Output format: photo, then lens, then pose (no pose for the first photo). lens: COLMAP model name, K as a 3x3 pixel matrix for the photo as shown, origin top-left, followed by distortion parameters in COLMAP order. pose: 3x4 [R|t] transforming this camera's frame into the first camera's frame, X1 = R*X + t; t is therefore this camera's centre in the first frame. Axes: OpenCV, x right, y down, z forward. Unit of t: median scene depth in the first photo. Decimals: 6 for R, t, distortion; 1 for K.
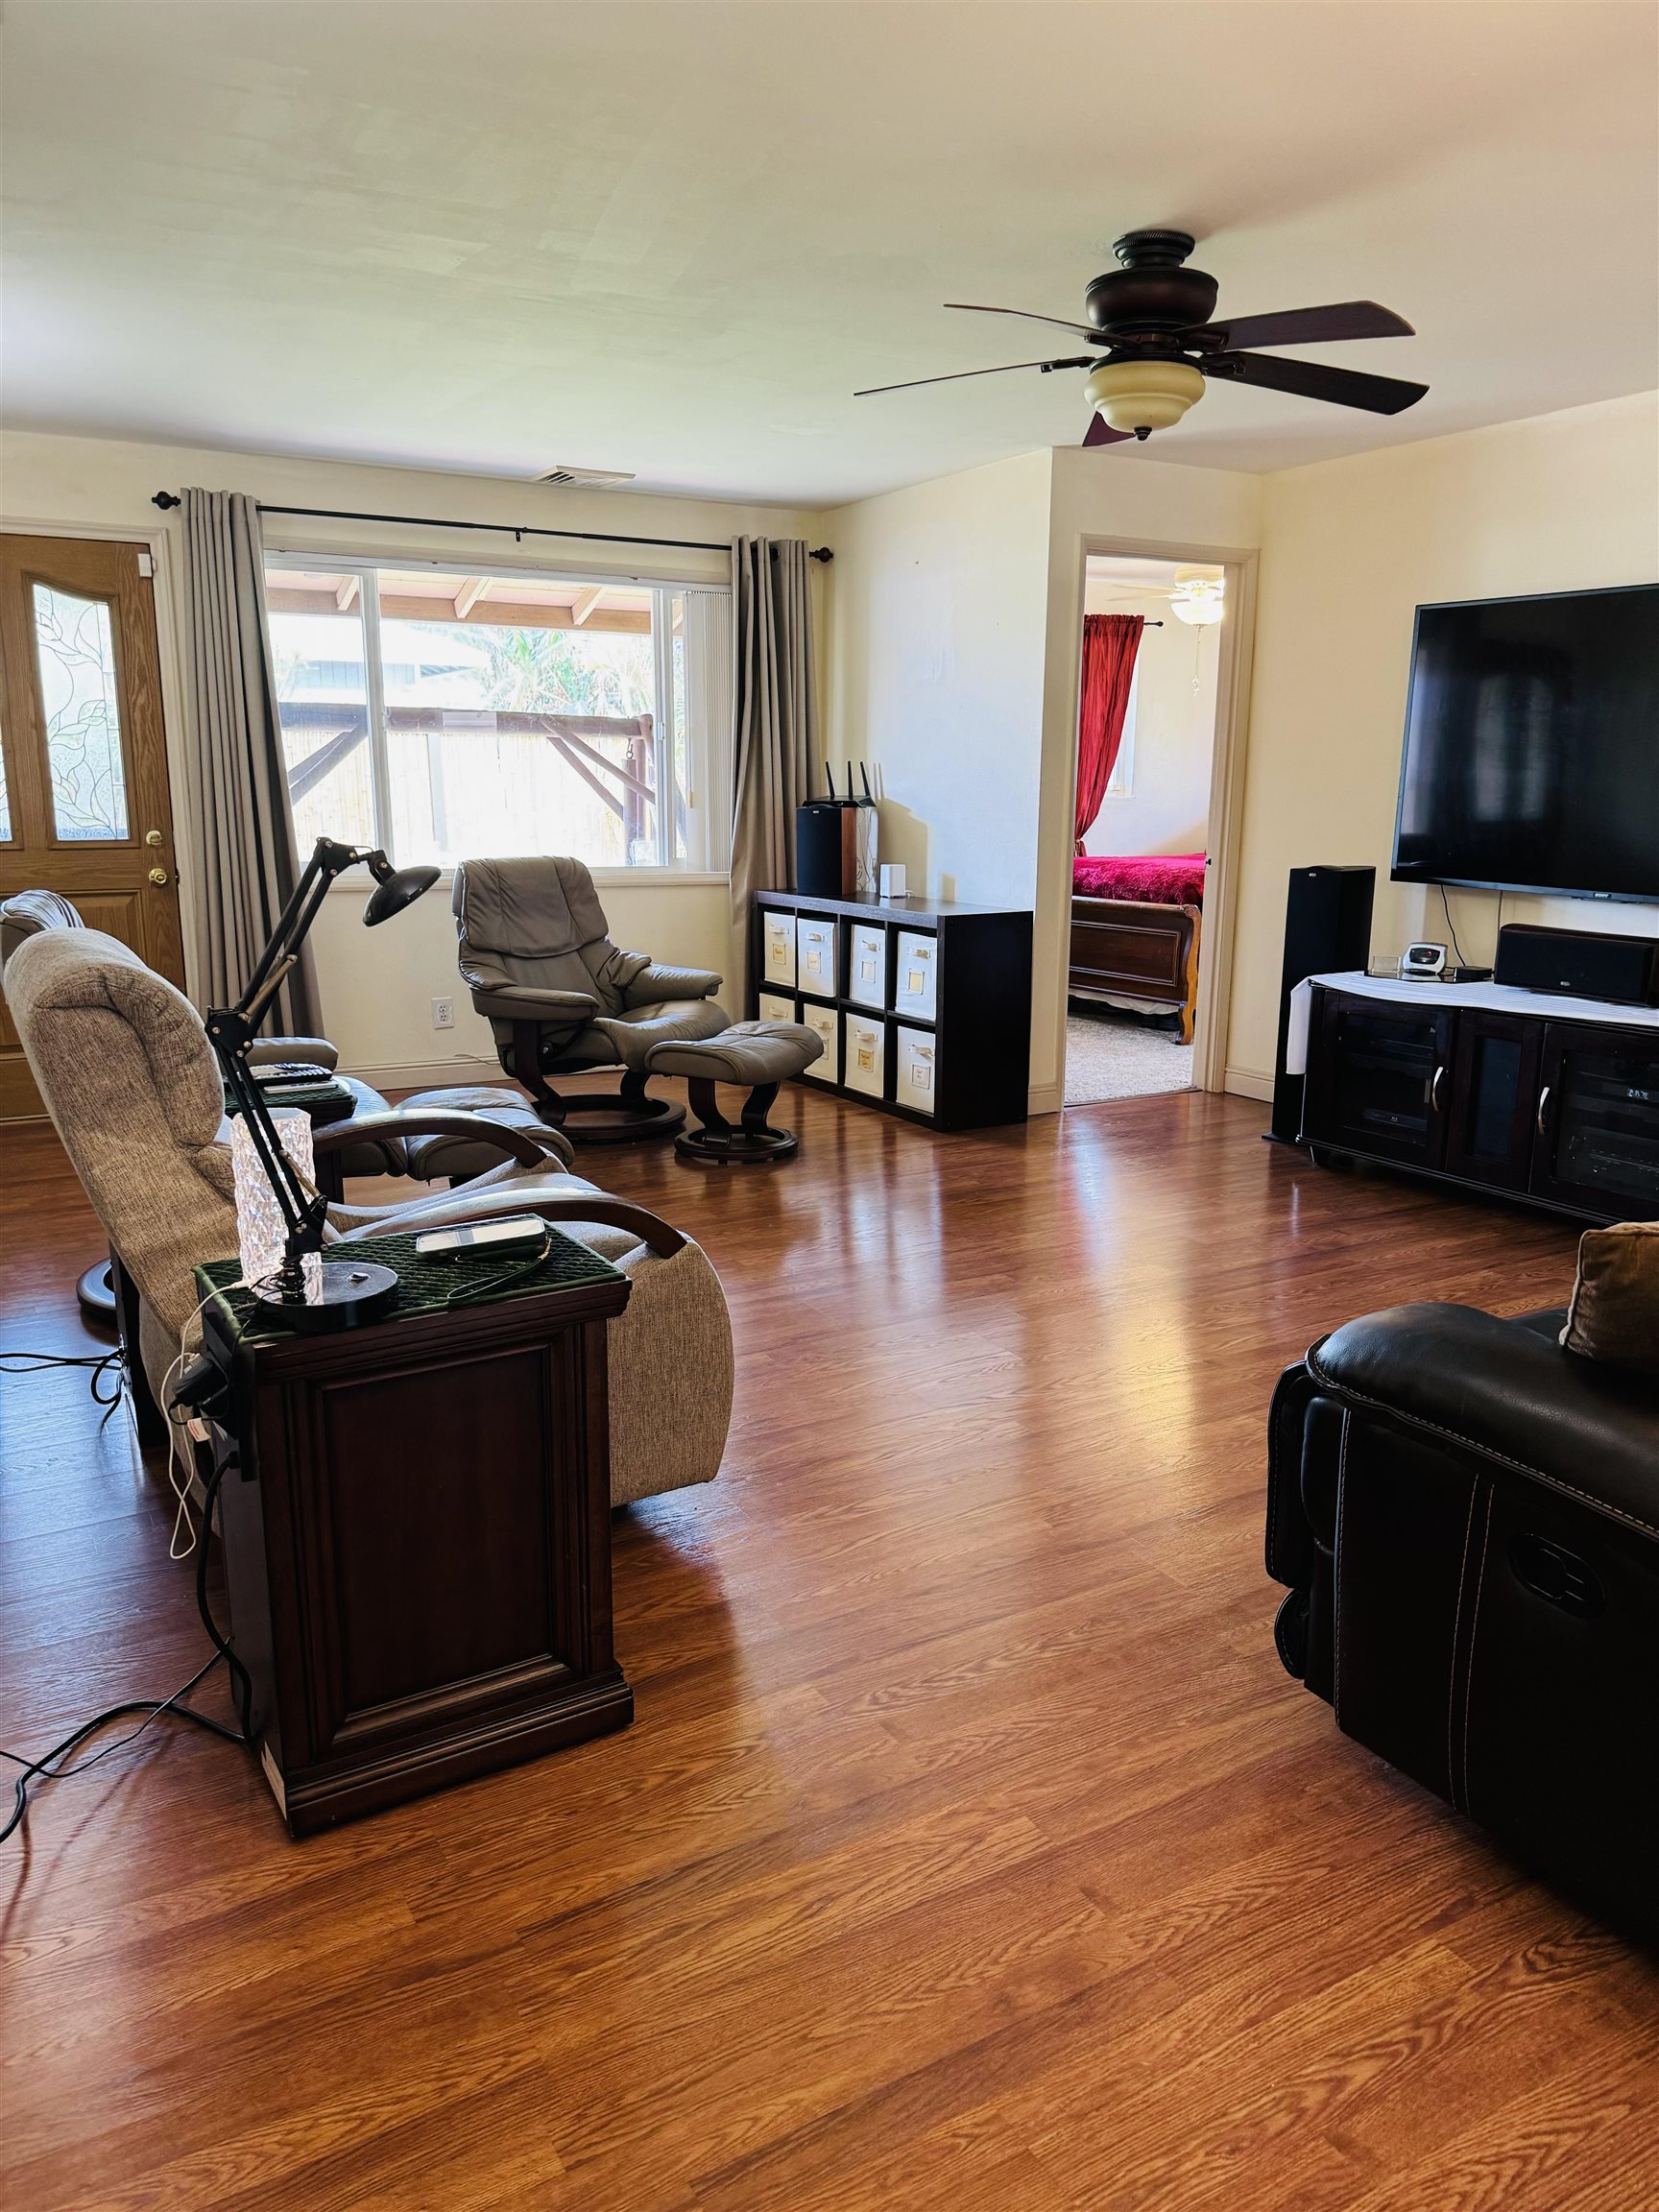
lens RADIAL K [[1552.6, 0, 831.8], [0, 1552.6, 1145.6], [0, 0, 1]] dist [0.139957, -0.275756]
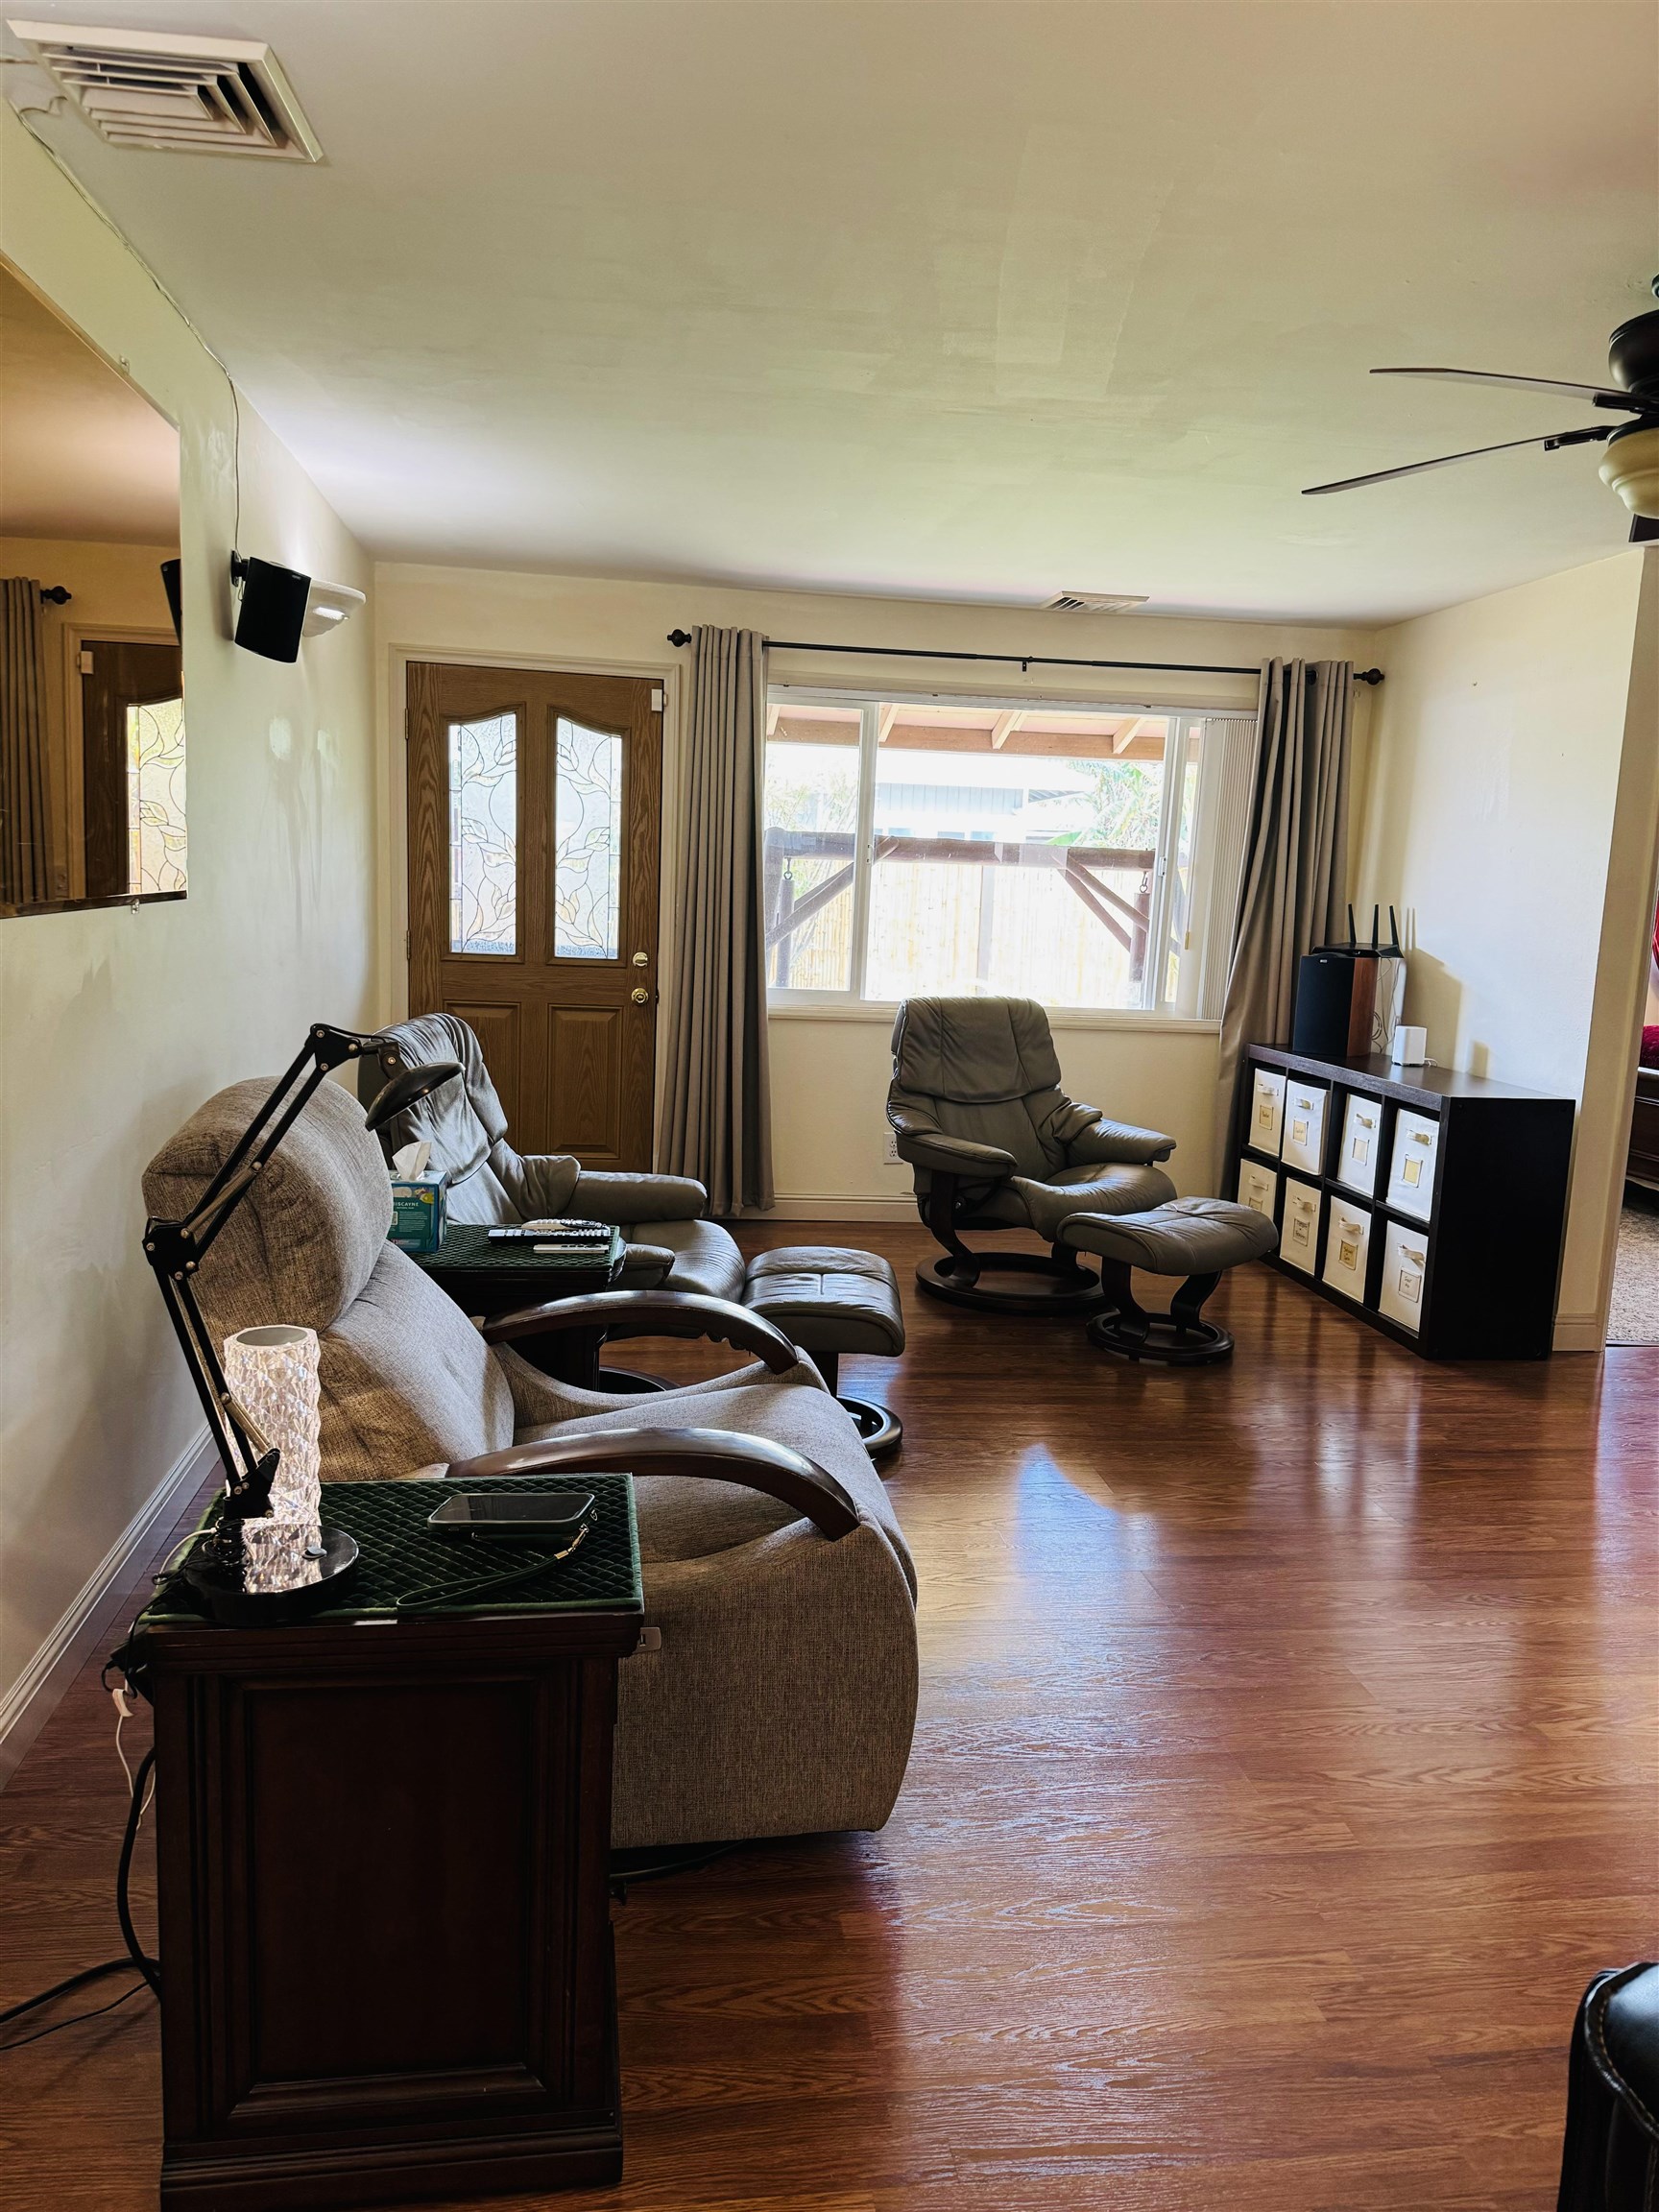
lens RADIAL K [[1540.5, 0, 841.5], [0, 1540.5, 1119.6], [0, 0, 1]] dist [0.086317, -0.142618]
pose [[0.920053, 0.092472, -0.380725, 0.086846], [-0.123863, 0.990560, -0.058733, -0.045990], [0.371700, 0.101196, 0.922821, 0.121942]]
